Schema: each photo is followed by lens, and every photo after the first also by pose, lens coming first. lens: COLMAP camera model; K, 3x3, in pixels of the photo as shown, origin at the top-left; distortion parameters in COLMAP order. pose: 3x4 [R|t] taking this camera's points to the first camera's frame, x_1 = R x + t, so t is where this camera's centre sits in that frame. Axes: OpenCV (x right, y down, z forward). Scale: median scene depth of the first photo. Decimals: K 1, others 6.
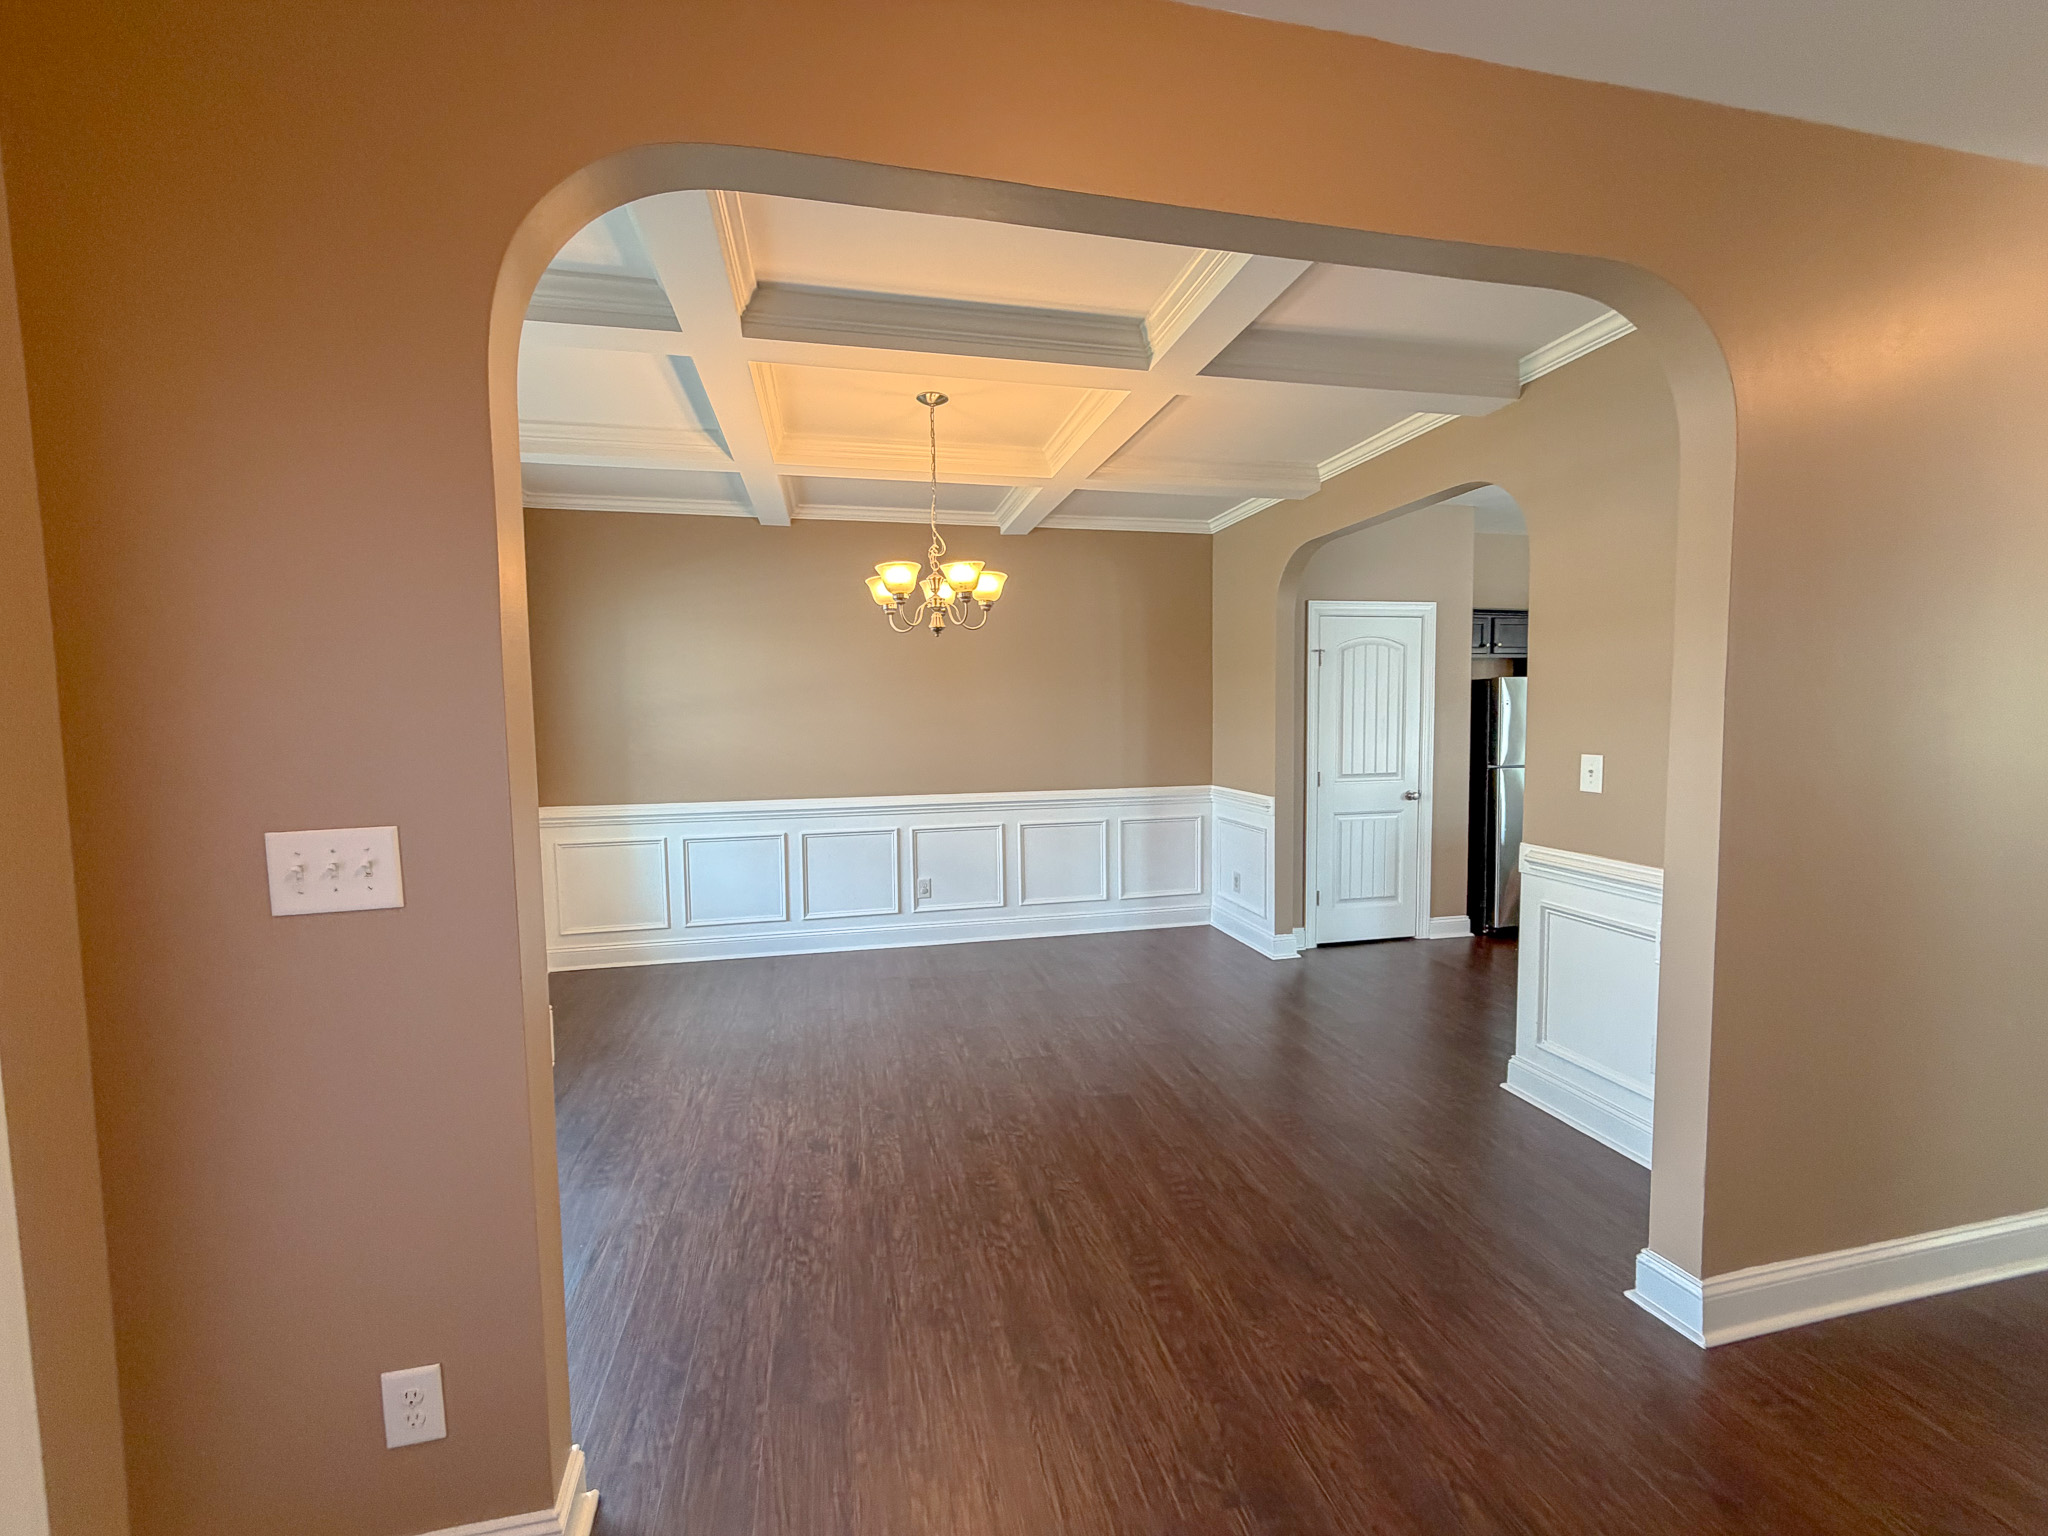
lens RADIAL K [[819.0, 0, 1018.4], [0, 819.0, 768.2], [0, 0, 1]] dist [0.000943, 0.000025]
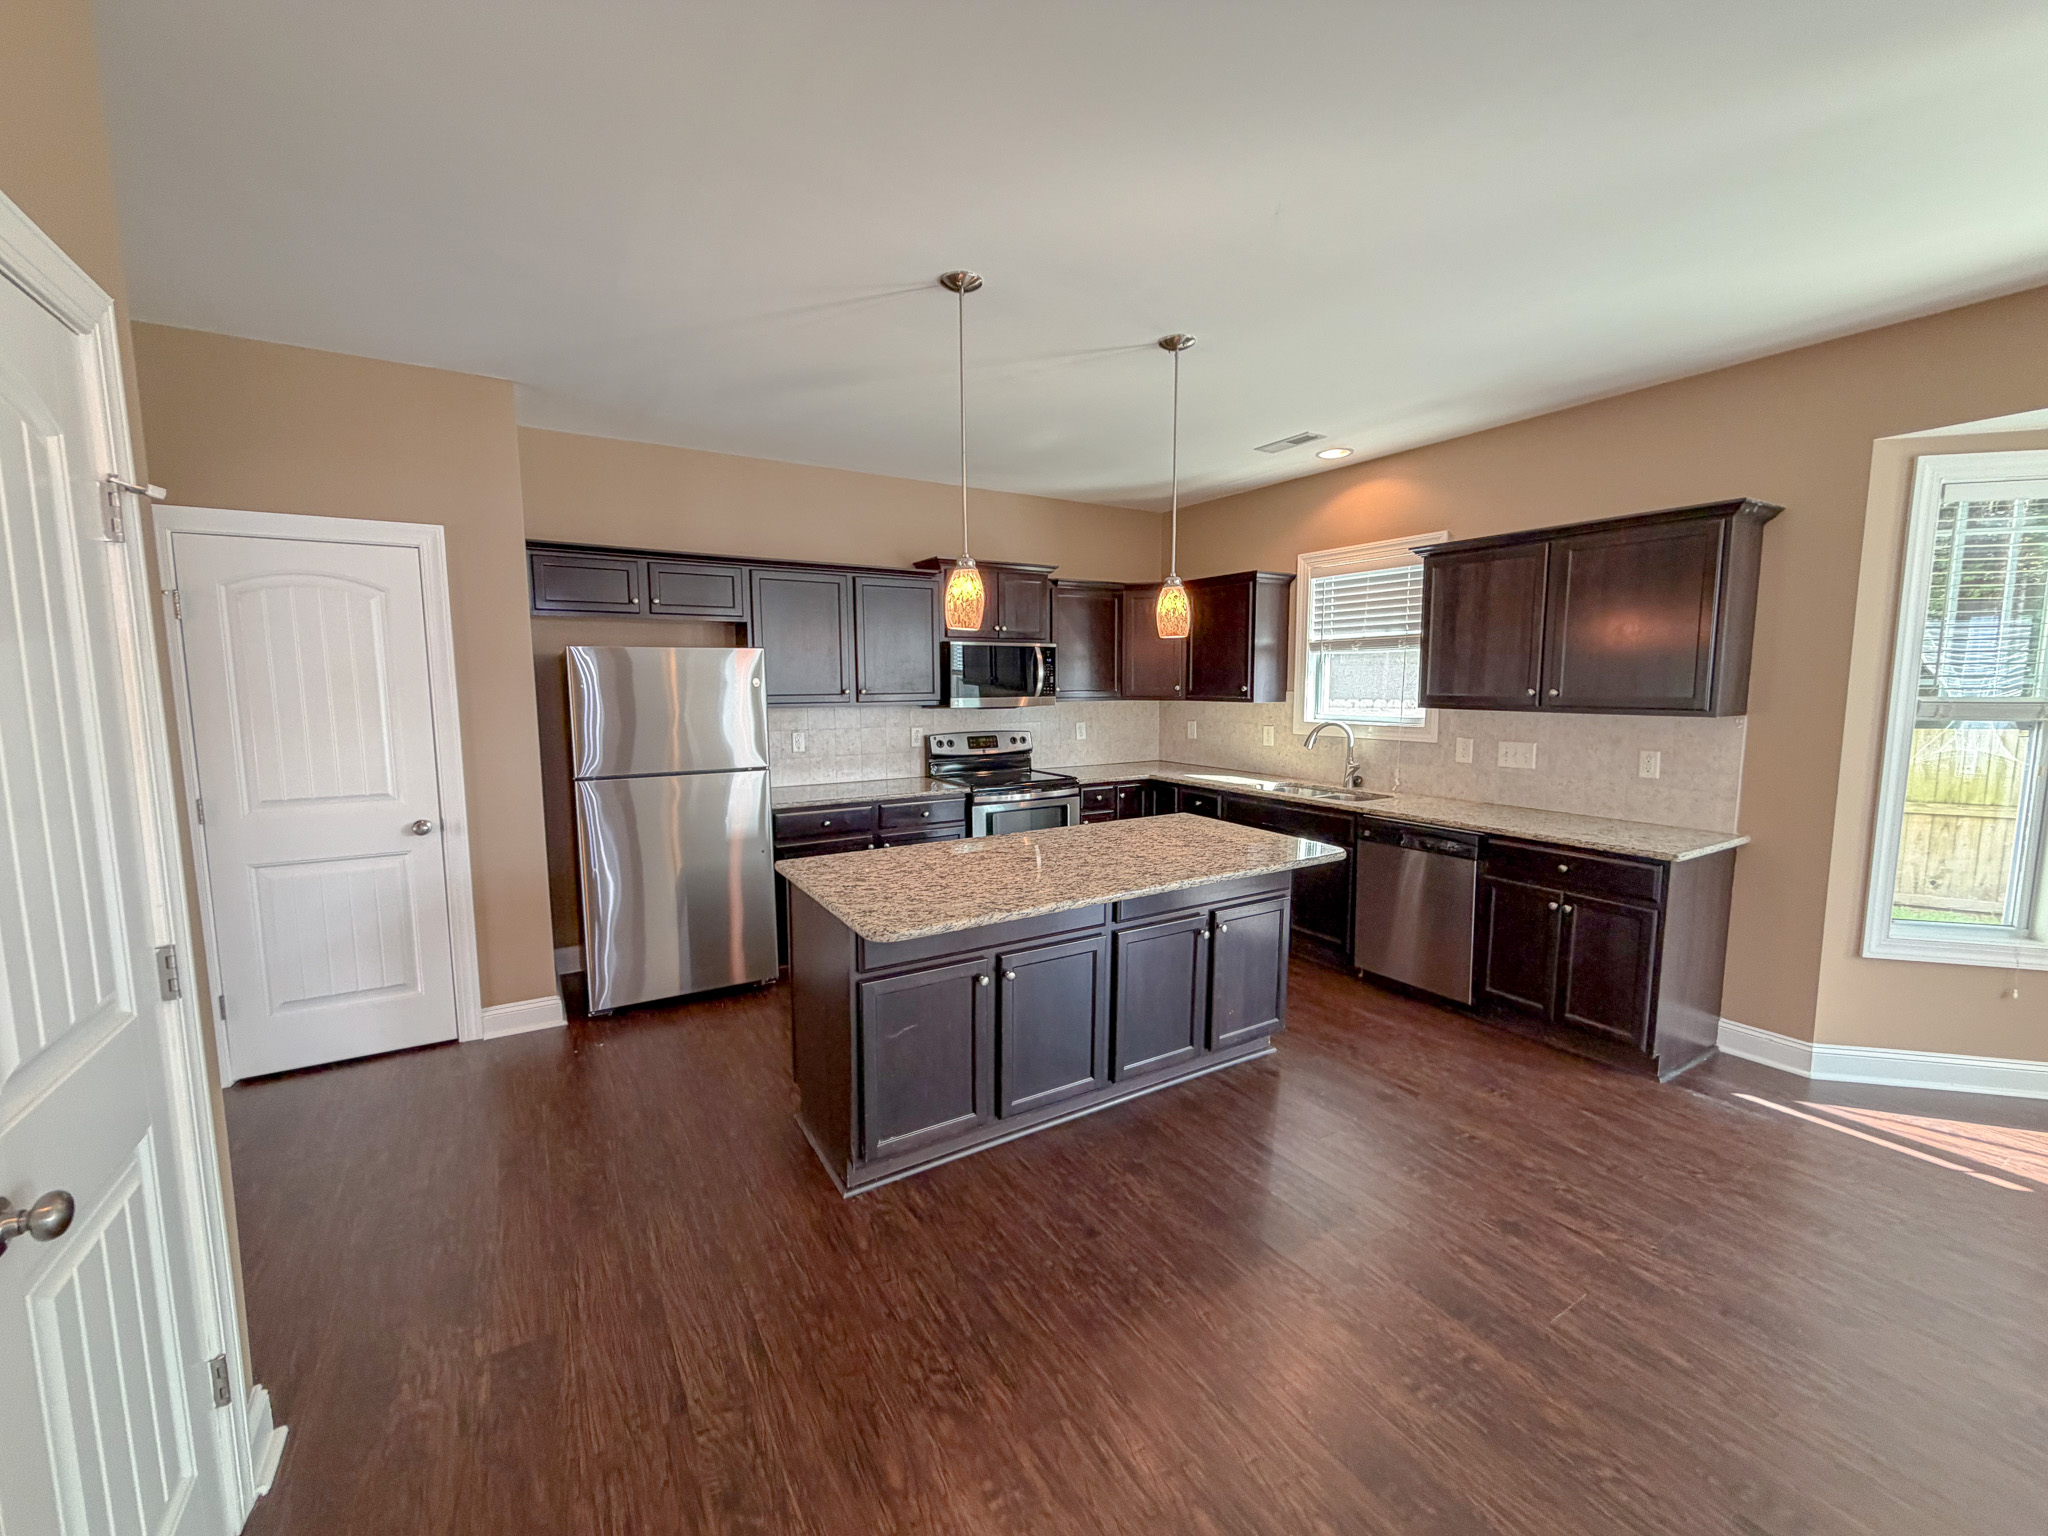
lens RADIAL K [[819.0, 0, 1018.4], [0, 819.0, 768.2], [0, 0, 1]] dist [0.000943, 0.000025]
pose [[0.945762, -0.023930, 0.323977, 0.747664], [0.011640, 0.999139, 0.039819, -0.035424], [-0.324651, -0.033888, 0.945227, 0.254022]]
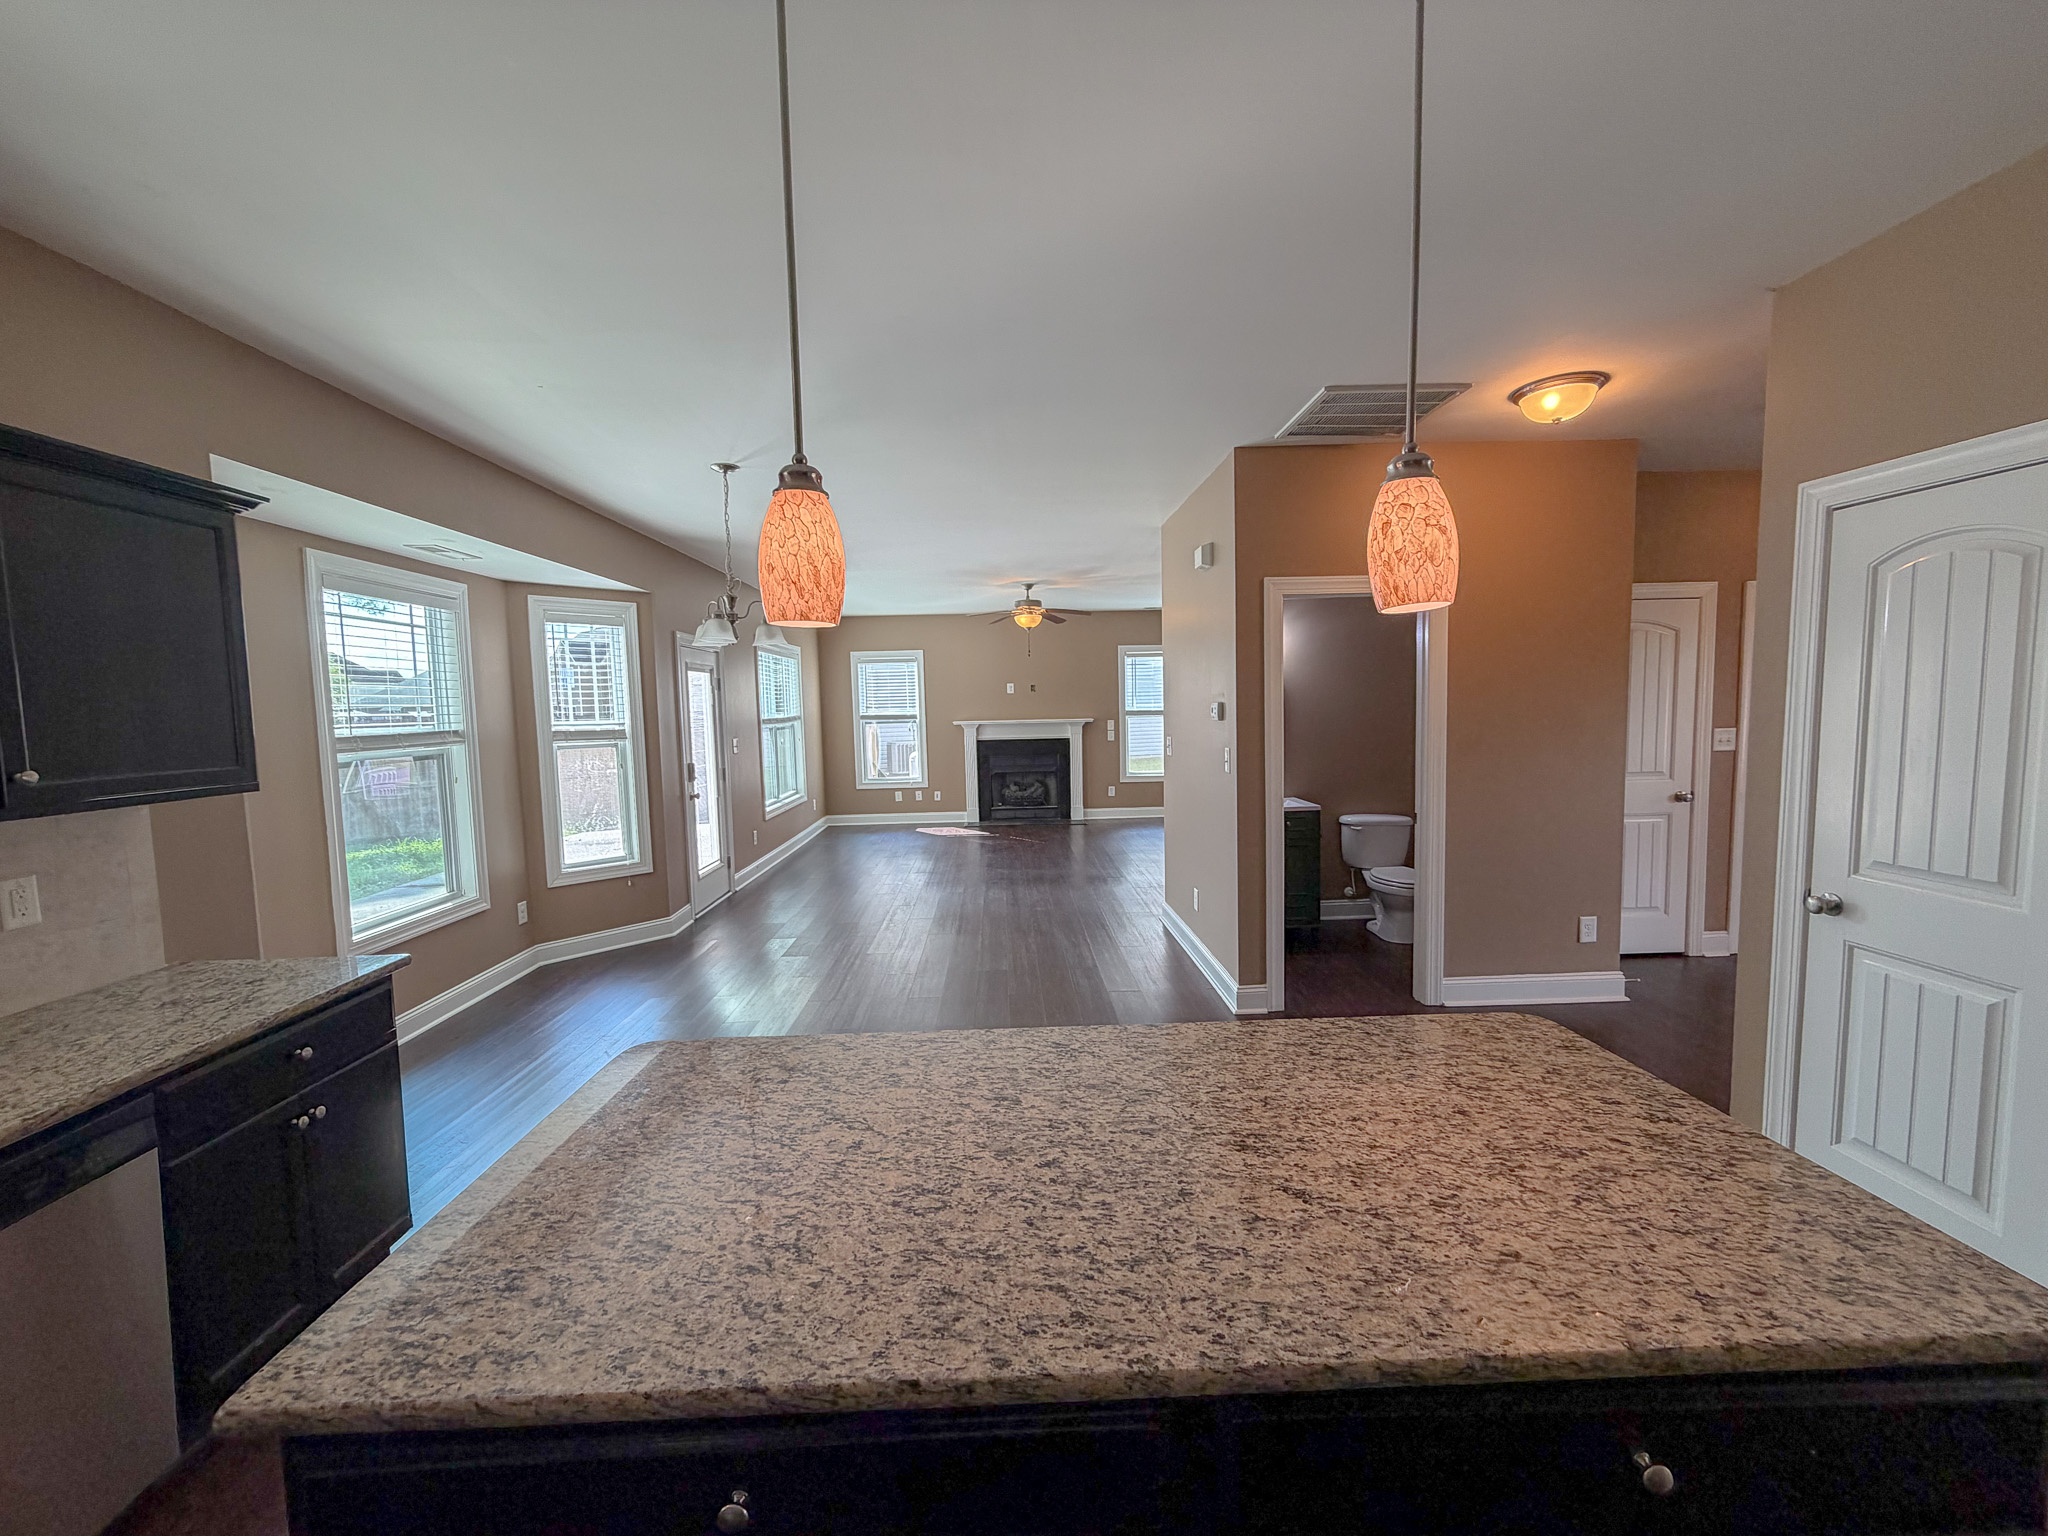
lens RADIAL K [[819.0, 0, 1018.4], [0, 819.0, 768.2], [0, 0, 1]] dist [0.000943, 0.000025]
pose [[-0.980957, 0.023304, 0.192820, 0.957920], [0.052344, 0.987763, 0.146919, -0.100110], [-0.187037, 0.154215, -0.970173, 1.035582]]
